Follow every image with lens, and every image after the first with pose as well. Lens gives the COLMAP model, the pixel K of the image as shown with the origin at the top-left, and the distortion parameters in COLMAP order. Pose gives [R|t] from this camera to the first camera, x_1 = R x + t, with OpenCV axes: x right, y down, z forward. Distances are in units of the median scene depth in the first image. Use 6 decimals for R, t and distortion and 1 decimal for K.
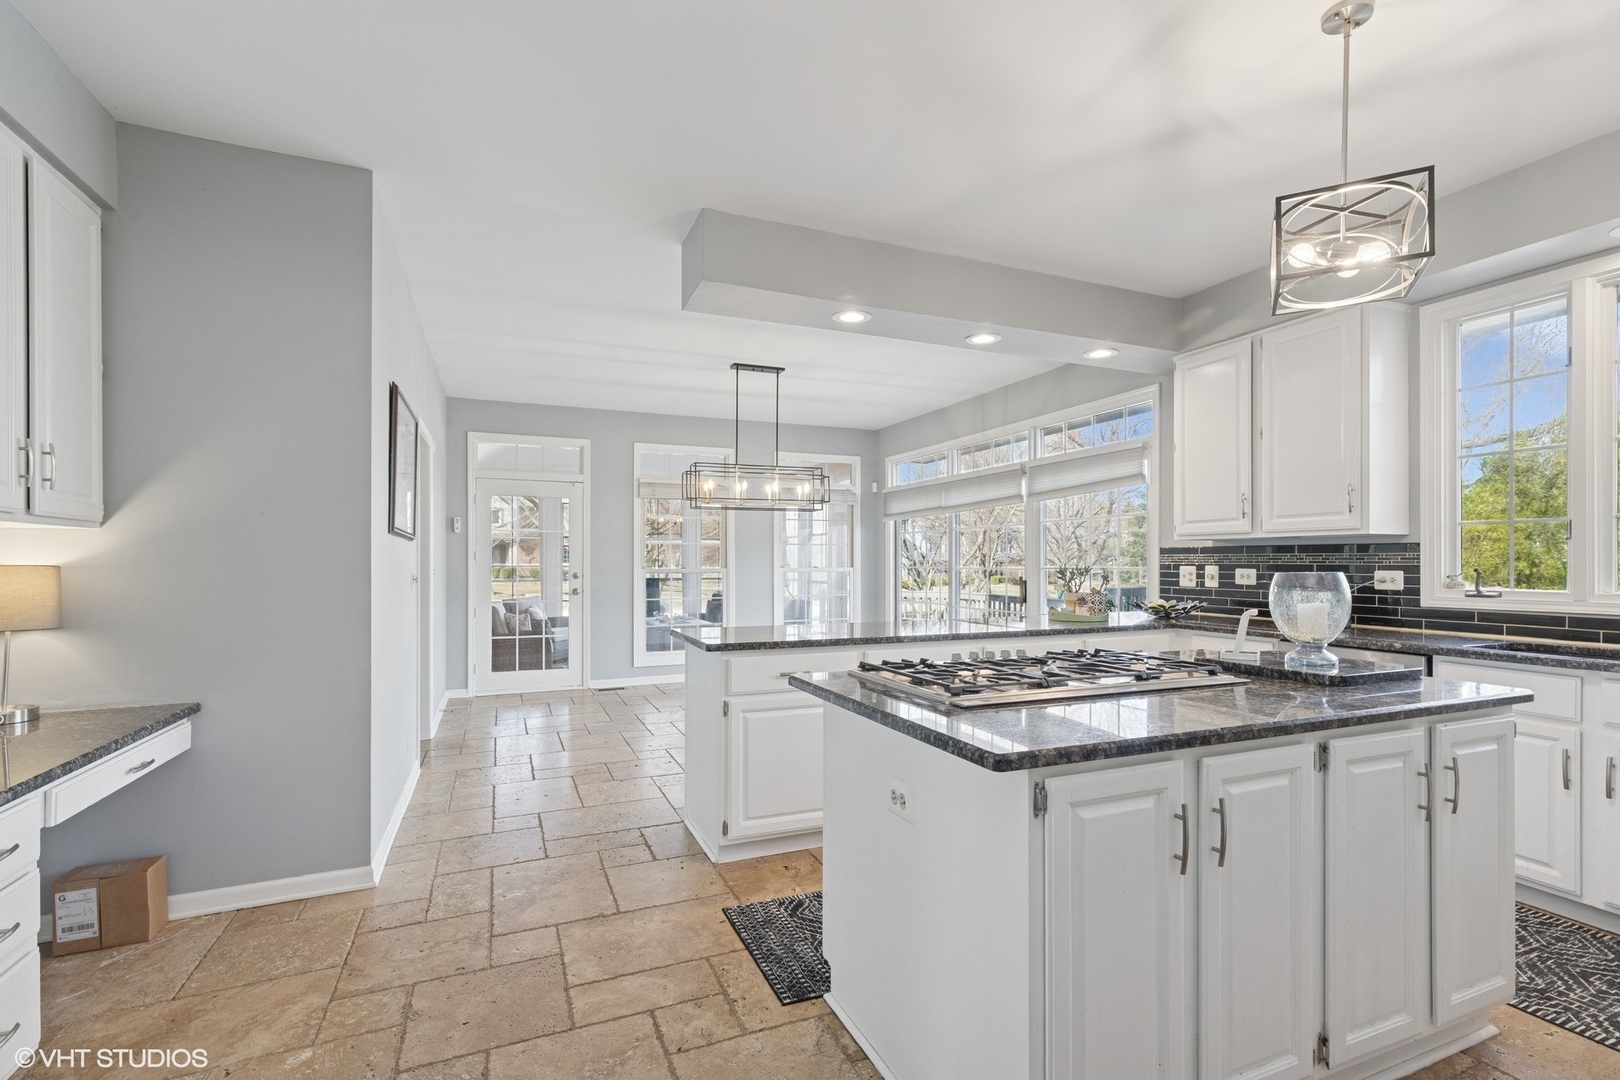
lens RADIAL K [[742.5, 0, 815.9], [0, 742.5, 560.4], [0, 0, 1]] dist [0.002137, 0.000353]
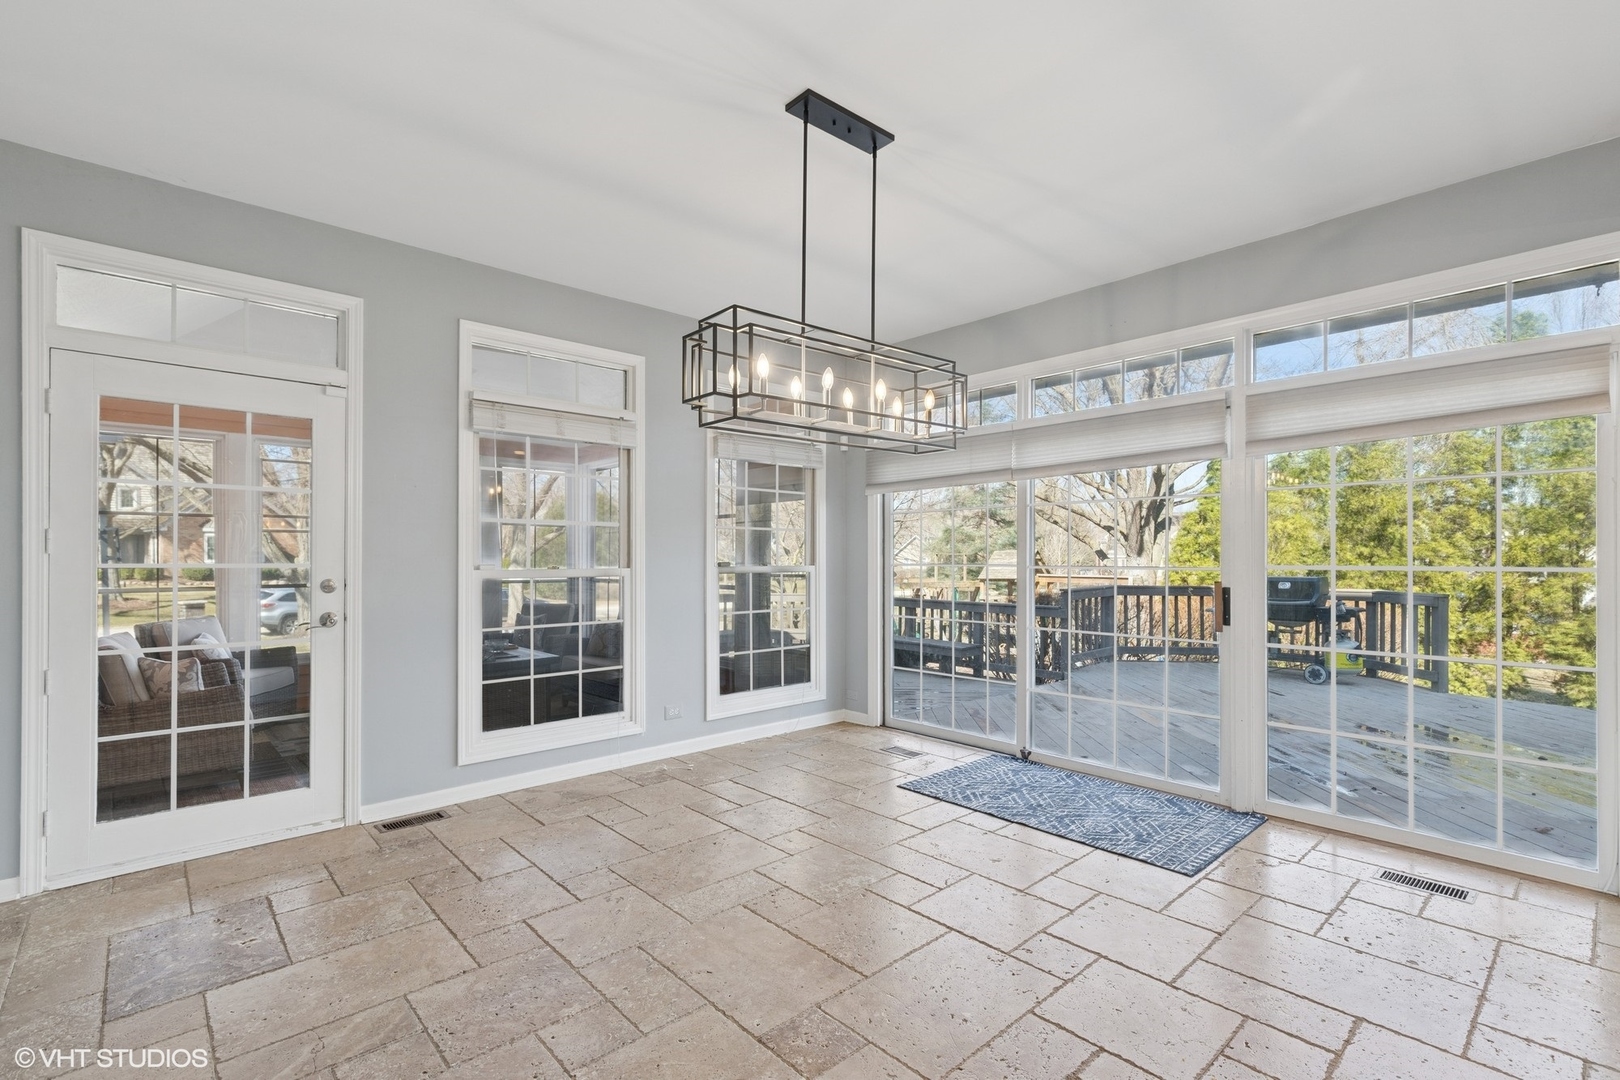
lens RADIAL K [[736.0, 0, 816.9], [0, 736.0, 555.2], [0, 0, 1]] dist [-0.000743, -0.000274]
pose [[0.941330, 0.000330, 0.337486, -0.322333], [-0.000260, 1.000000, -0.000252, 0.002216], [-0.337486, 0.000149, 0.941330, 0.782035]]
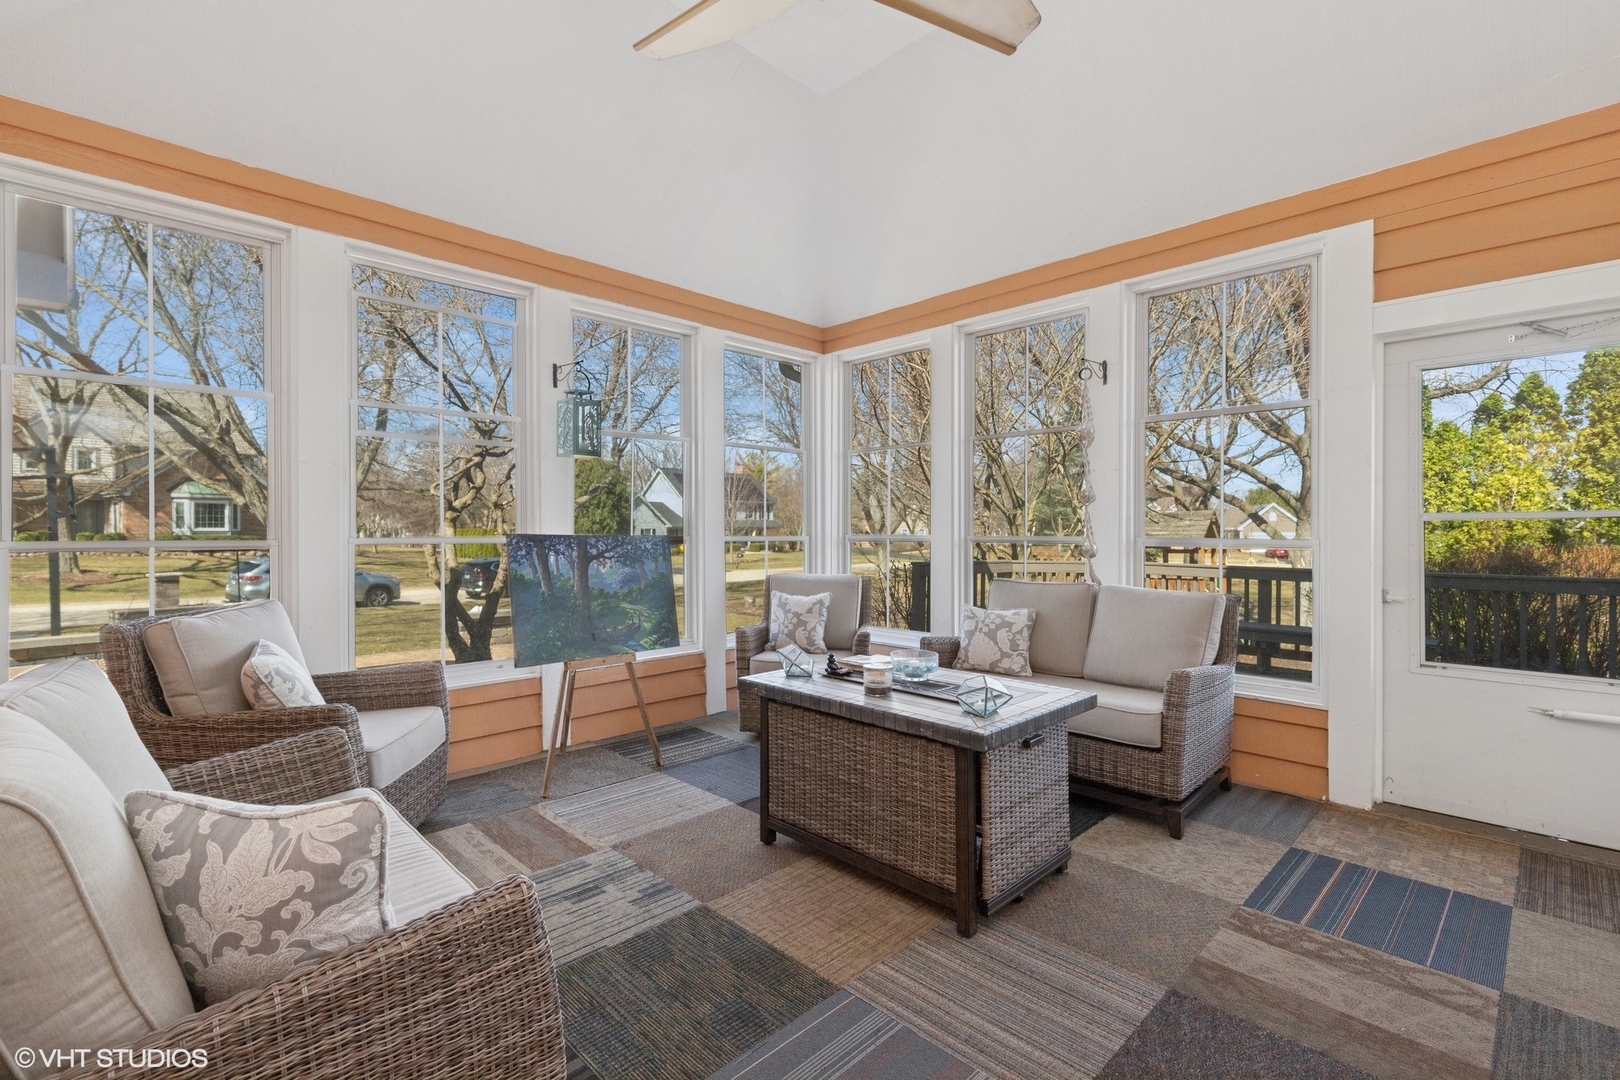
lens RADIAL K [[730.2, 0, 810.0], [0, 730.2, 540.0], [0, 0, 1]] dist [0.001161, 0.000247]
pose [[0.931515, 0.004403, 0.363675, -0.663868], [-0.008378, 0.999921, 0.009355, 0.046767], [-0.363605, -0.011761, 0.931479, 1.572127]]
